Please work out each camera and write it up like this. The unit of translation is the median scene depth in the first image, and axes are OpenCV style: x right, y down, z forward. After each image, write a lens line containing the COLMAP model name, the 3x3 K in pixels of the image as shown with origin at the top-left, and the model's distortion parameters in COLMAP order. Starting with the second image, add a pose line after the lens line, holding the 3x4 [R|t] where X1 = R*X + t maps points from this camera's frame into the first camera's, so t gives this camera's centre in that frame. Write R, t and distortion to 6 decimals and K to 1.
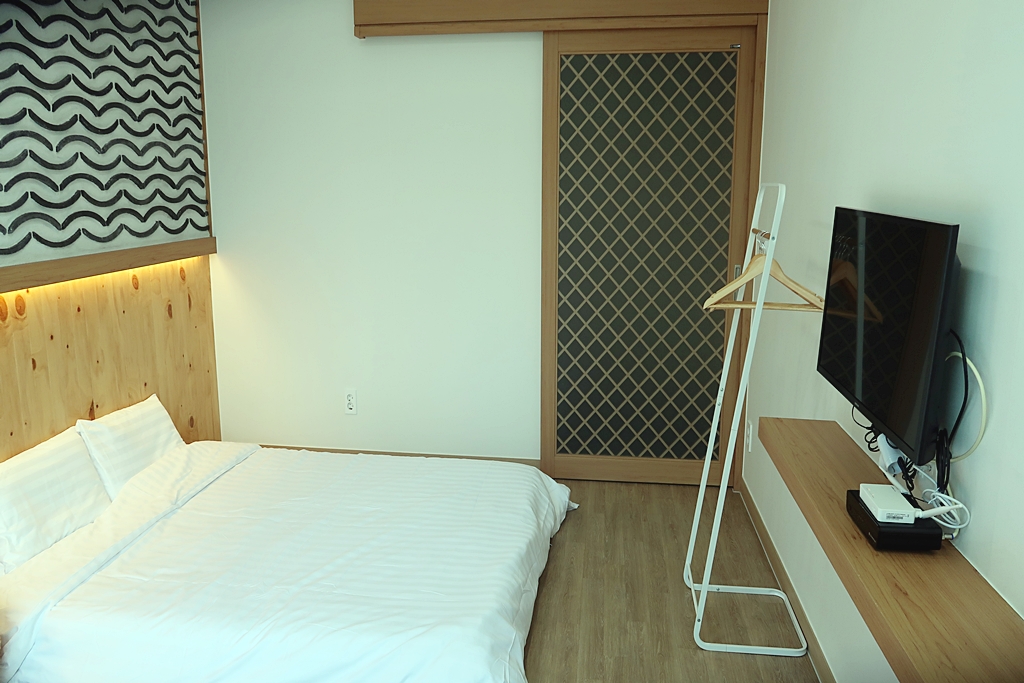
lens RADIAL K [[625.4, 0, 512.0], [0, 625.4, 341.5], [0, 0, 1]] dist [-0.008022, -0.001616]
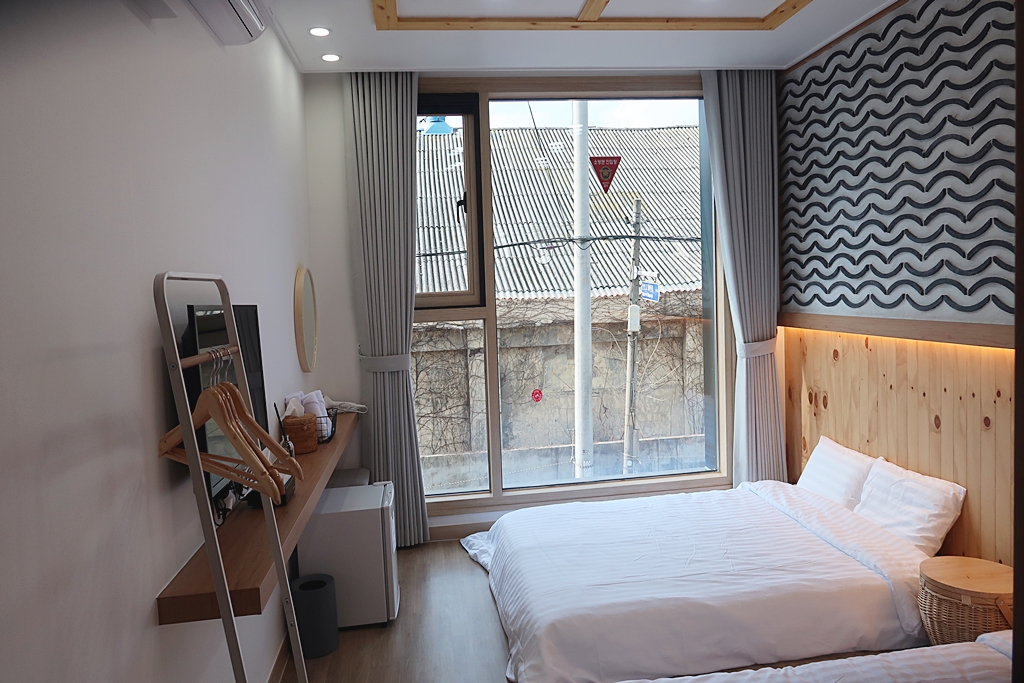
lens RADIAL K [[625.4, 0, 512.0], [0, 625.4, 341.5], [0, 0, 1]] dist [-0.008022, -0.001616]
pose [[-0.964246, 0.093545, -0.247950, 0.270926], [0.009277, 0.946969, 0.321190, -0.455318], [0.264847, 0.307406, -0.913979, 1.805015]]
